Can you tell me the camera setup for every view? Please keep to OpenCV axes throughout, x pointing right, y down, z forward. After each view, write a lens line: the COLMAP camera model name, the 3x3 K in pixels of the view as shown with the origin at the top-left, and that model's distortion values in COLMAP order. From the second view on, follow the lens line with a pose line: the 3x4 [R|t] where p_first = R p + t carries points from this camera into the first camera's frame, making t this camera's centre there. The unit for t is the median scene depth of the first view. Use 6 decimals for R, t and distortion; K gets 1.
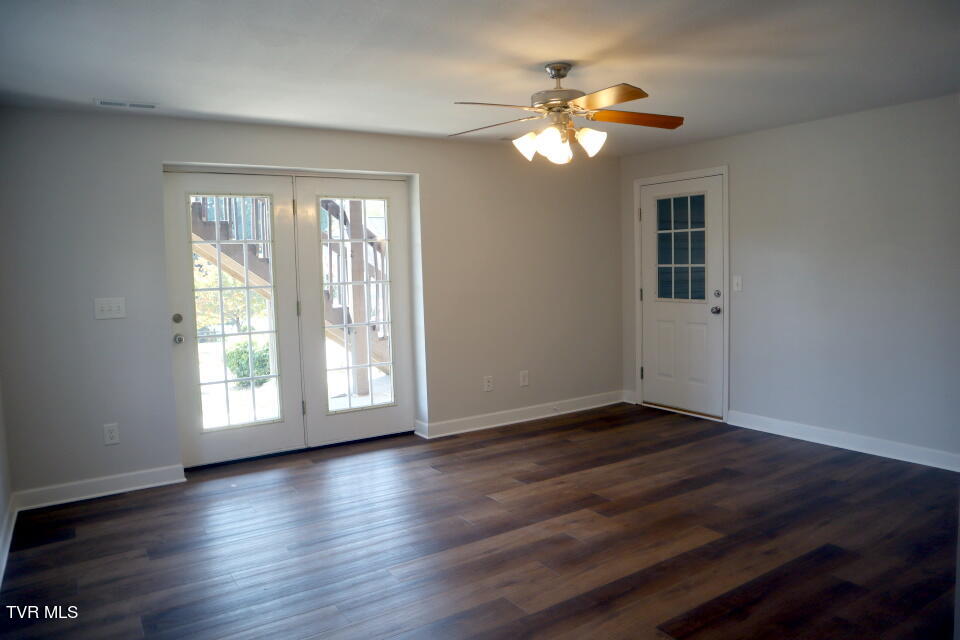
lens RADIAL K [[664.1, 0, 480.0], [0, 664.1, 320.0], [0, 0, 1]] dist [-0.144537, 0.100700]
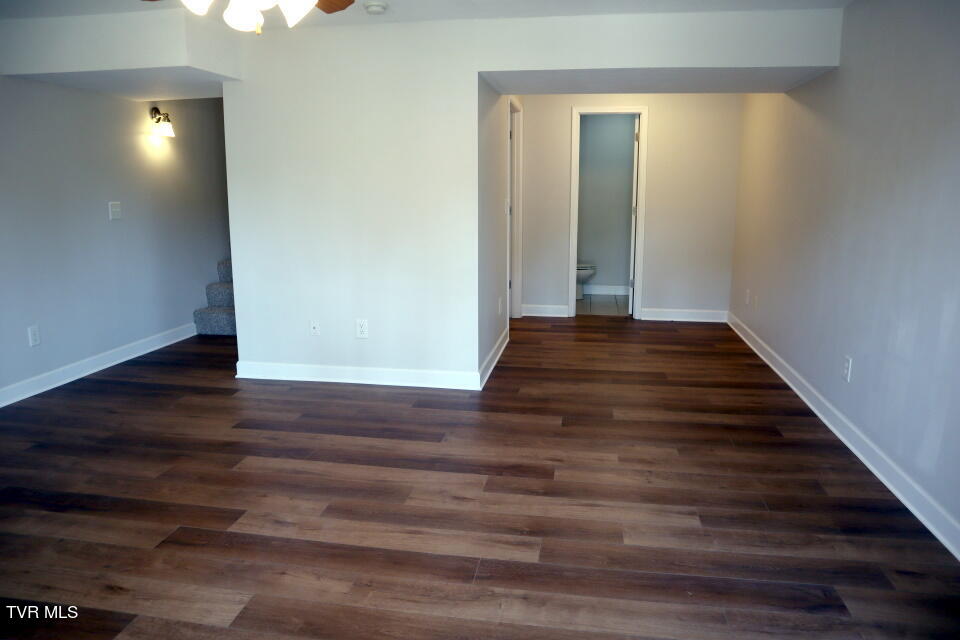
lens RADIAL K [[664.1, 0, 480.0], [0, 664.1, 320.0], [0, 0, 1]] dist [-0.144537, 0.100700]
pose [[-0.741952, -0.098207, 0.663222, -0.499525], [0.076658, 0.970300, 0.229436, -0.072794], [-0.666057, 0.221072, -0.712388, 1.318308]]
